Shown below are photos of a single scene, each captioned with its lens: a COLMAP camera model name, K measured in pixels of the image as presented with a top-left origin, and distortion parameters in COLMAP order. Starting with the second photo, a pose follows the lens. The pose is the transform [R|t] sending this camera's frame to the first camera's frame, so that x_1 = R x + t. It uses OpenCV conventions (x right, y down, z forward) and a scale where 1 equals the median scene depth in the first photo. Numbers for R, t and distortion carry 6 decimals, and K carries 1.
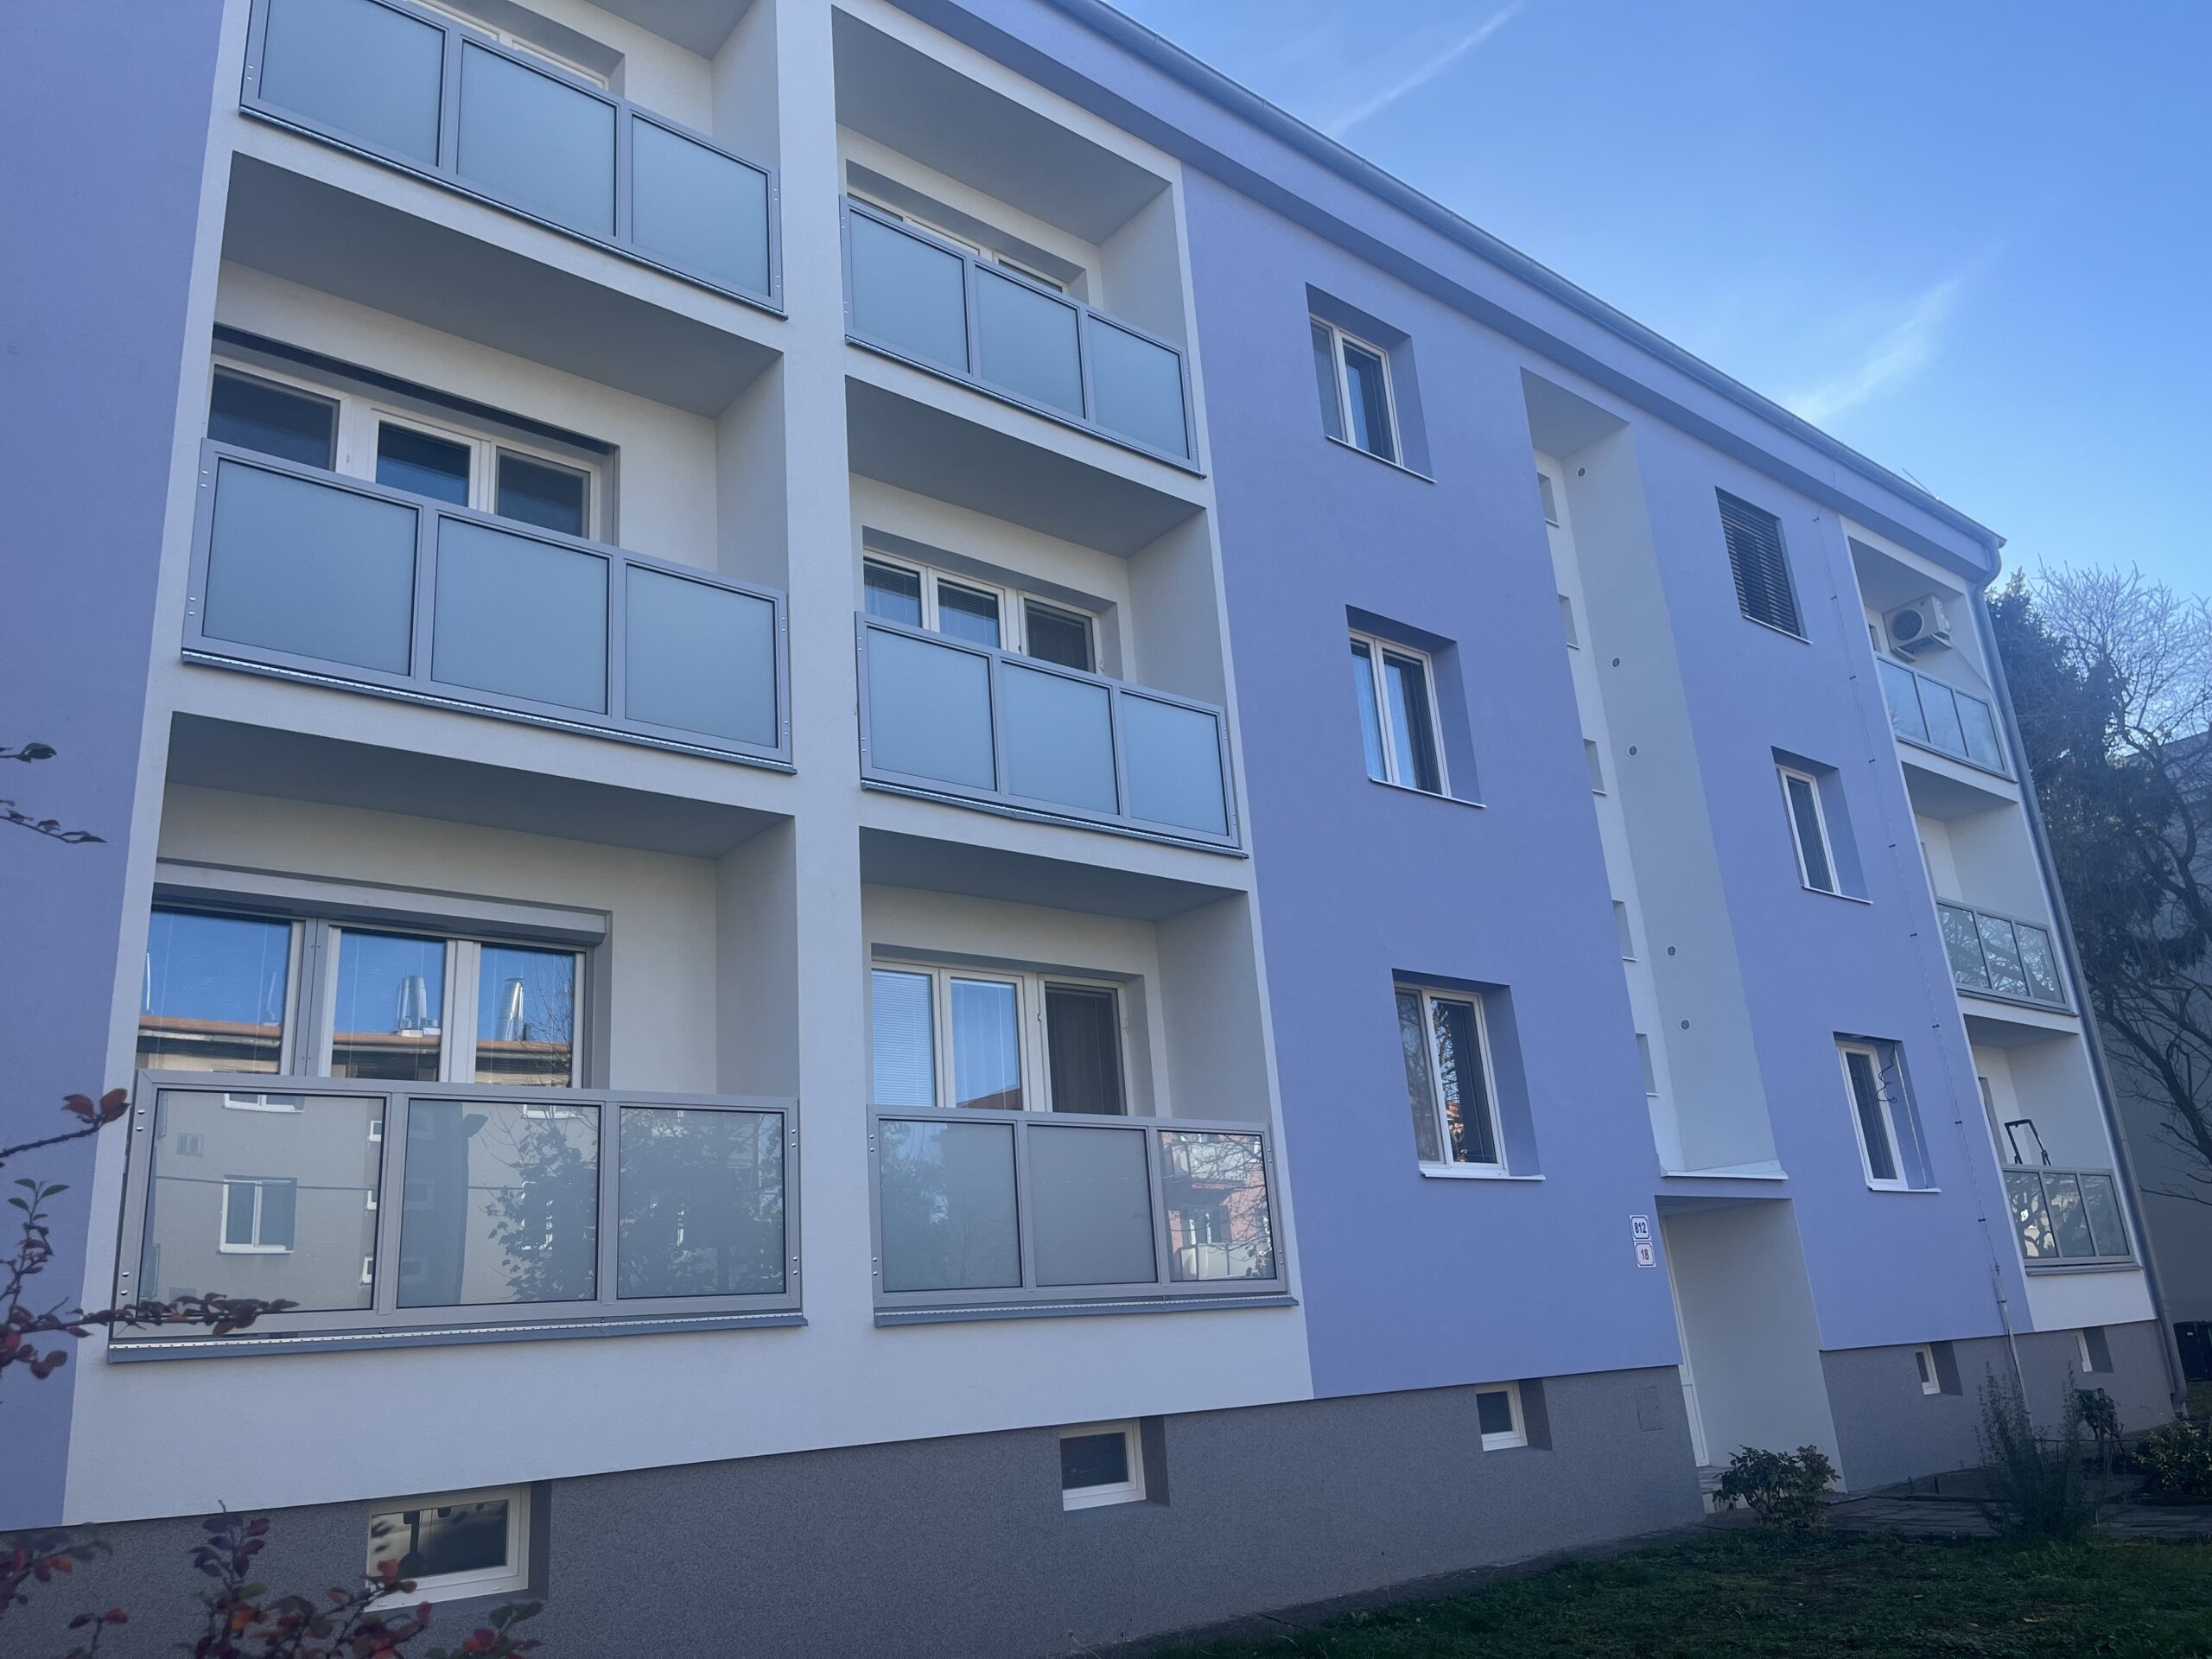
lens RADIAL K [[1572.3, 0, 1101.5], [0, 1572.3, 871.6], [0, 0, 1]] dist [0.030997, 0.000832]
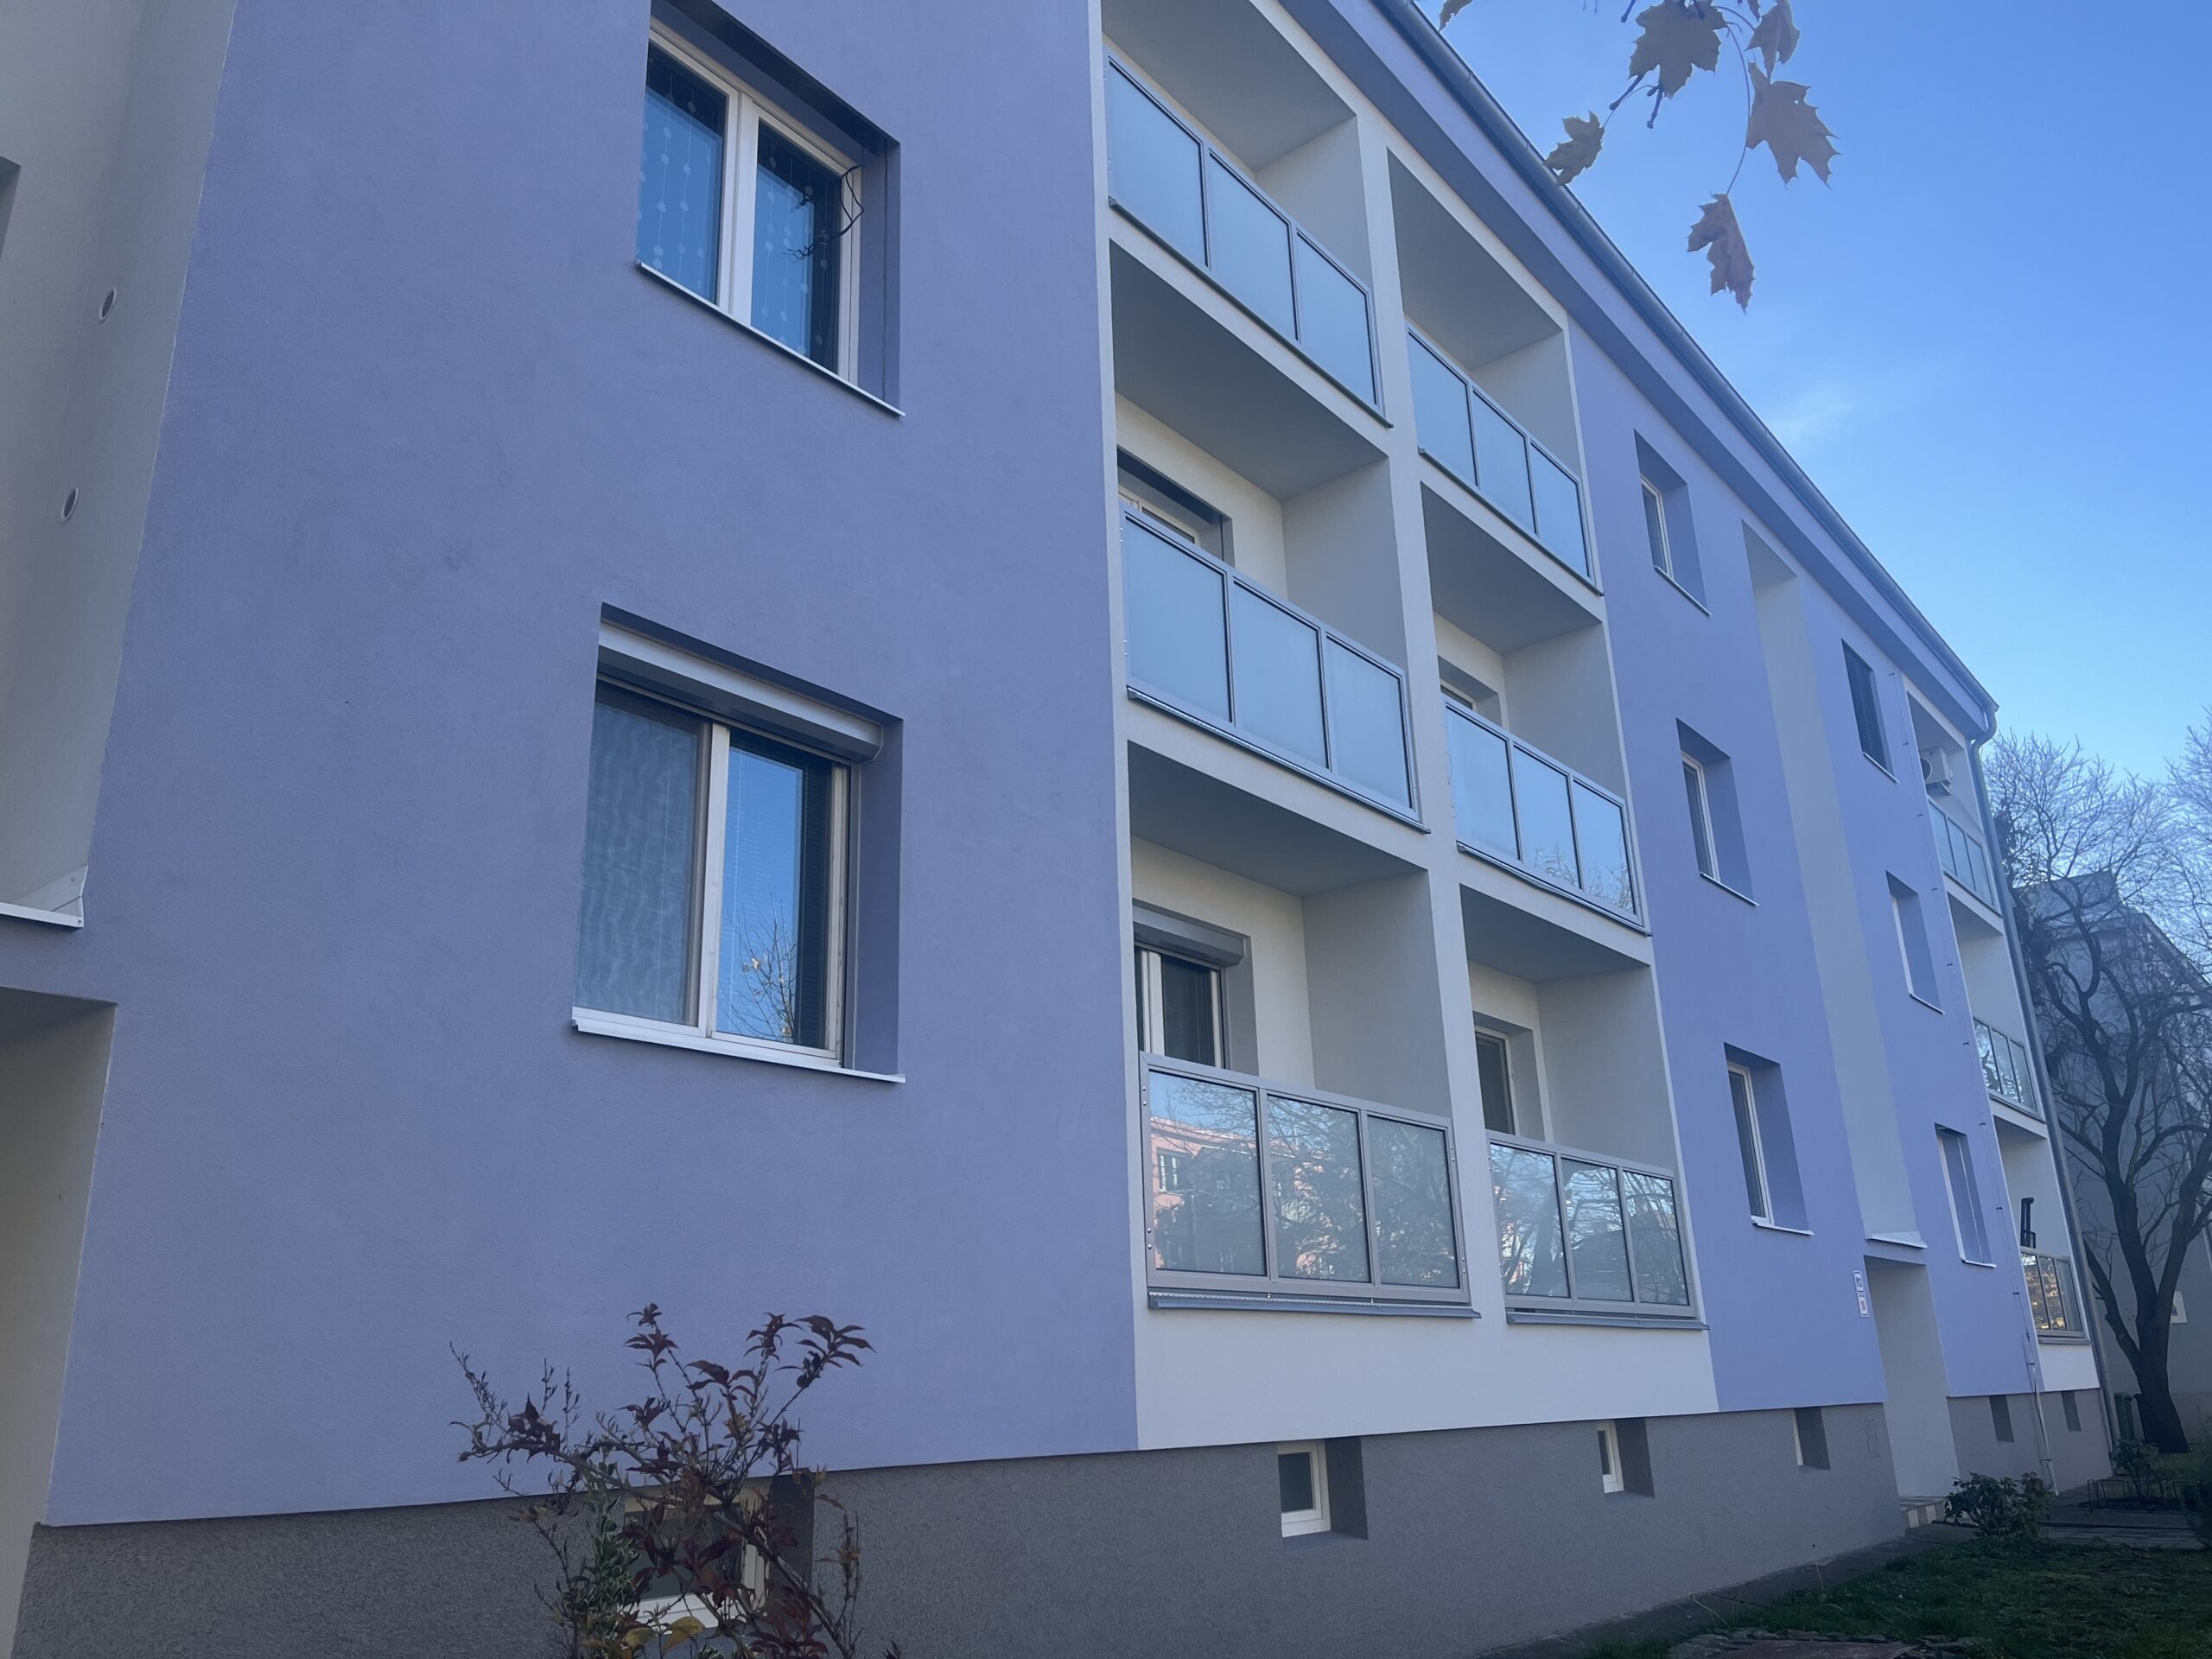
lens RADIAL K [[1637.5, 0, 1107.4], [0, 1637.5, 856.4], [0, 0, 1]] dist [0.081737, -0.104803]
pose [[0.976180, 0.101735, 0.191633, -0.462055], [-0.095674, 0.994583, -0.040641, 0.018575], [-0.194729, 0.021339, 0.980625, -0.087837]]
